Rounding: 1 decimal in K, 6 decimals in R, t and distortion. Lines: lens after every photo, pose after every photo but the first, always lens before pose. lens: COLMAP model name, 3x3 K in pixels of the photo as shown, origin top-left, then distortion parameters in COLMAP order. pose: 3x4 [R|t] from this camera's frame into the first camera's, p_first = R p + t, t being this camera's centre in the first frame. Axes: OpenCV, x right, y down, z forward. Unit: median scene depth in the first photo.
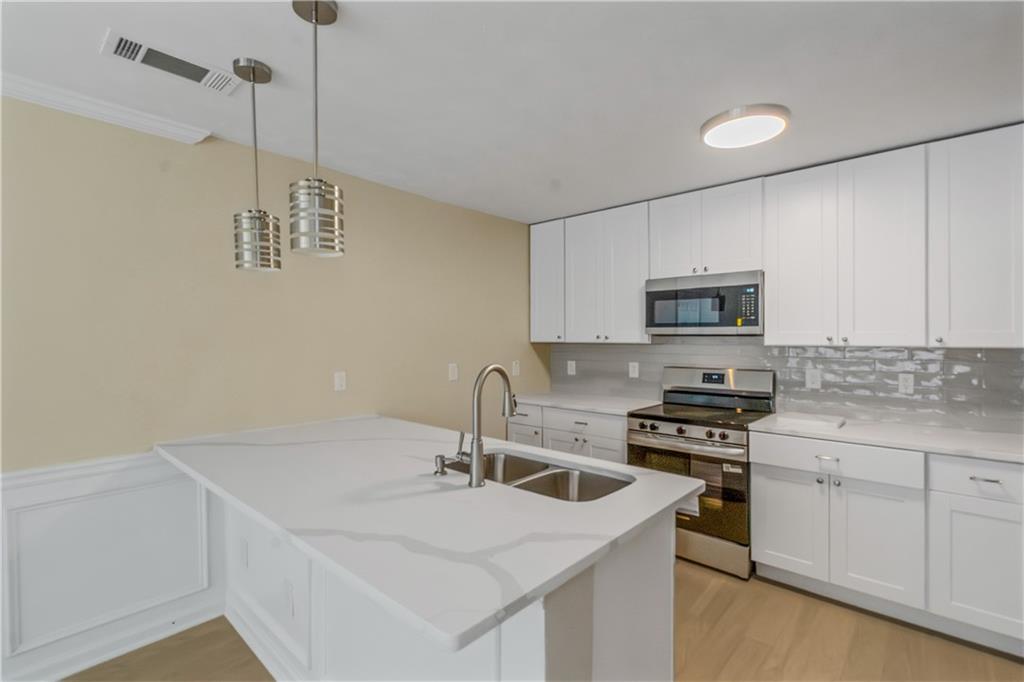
lens RADIAL K [[465.6, 0, 505.6], [0, 465.6, 338.9], [0, 0, 1]] dist [0.002442, 0.000270]
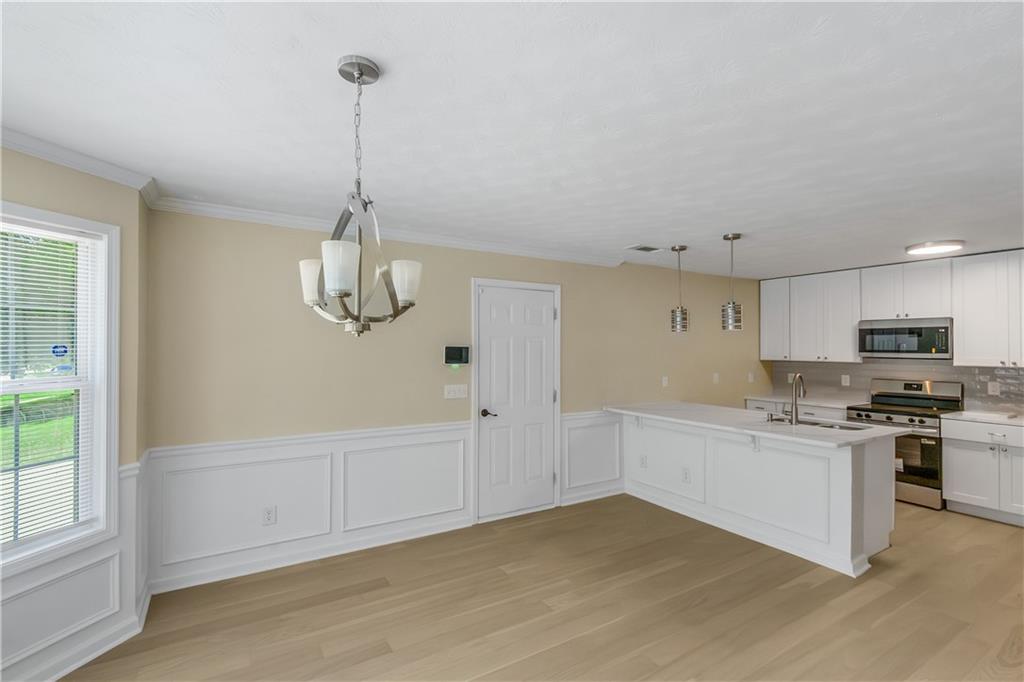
lens RADIAL K [[468.2, 0, 496.0], [0, 468.2, 343.0], [0, 0, 1]] dist [0.000489, -0.000594]
pose [[0.955189, 0.001132, -0.295993, -0.444820], [-0.004506, 0.999932, -0.010717, -0.039077], [0.295961, 0.011571, 0.955130, -0.954443]]
